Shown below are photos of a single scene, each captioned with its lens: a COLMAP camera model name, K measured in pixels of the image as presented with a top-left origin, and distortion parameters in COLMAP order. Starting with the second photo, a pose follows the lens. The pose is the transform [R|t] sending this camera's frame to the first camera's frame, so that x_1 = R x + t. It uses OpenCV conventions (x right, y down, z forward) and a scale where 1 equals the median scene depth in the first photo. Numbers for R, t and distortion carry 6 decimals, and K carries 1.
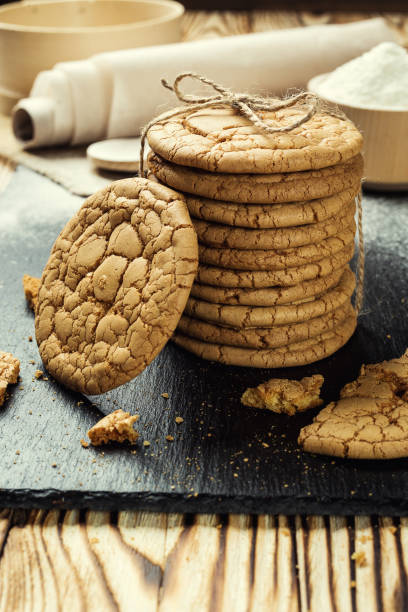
lens RADIAL K [[950.8, 0, 204.0], [0, 950.8, 306.0], [0, 0, 1]] dist [-0.149924, 0.000105]
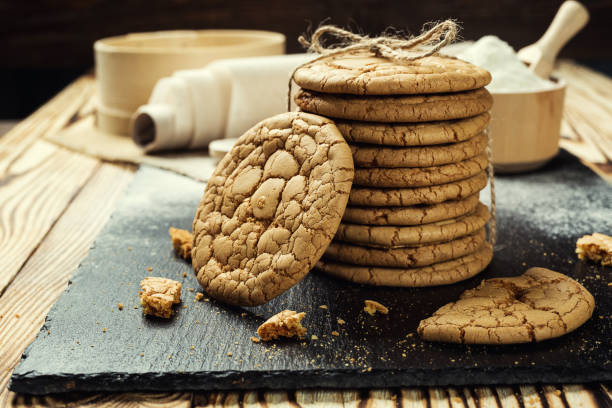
lens RADIAL K [[985.6, 0, 306.0], [0, 985.6, 204.0], [0, 0, 1]] dist [-0.171353, 0.045503]
pose [[0.998934, -0.030751, 0.034436, -0.093841], [0.037089, 0.978695, -0.201941, 0.200175], [-0.027493, 0.203003, 0.978792, -0.085517]]
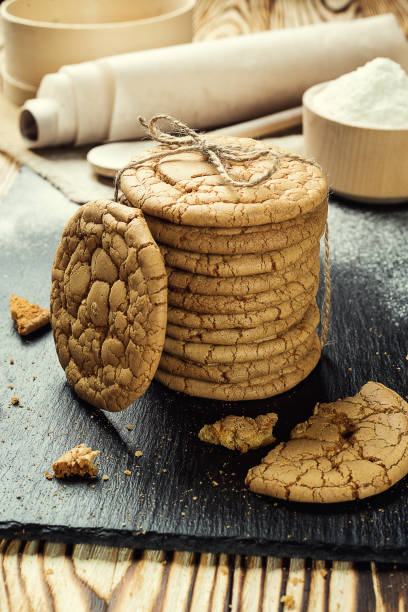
lens RADIAL K [[937.5, 0, 204.0], [0, 937.5, 306.0], [0, 0, 1]] dist [-0.131005, -0.066116]
pose [[0.998850, 0.031396, -0.036243, 0.077120], [-0.029180, 0.997764, 0.060126, -0.107774], [0.038050, -0.059000, 0.997533, -0.043596]]
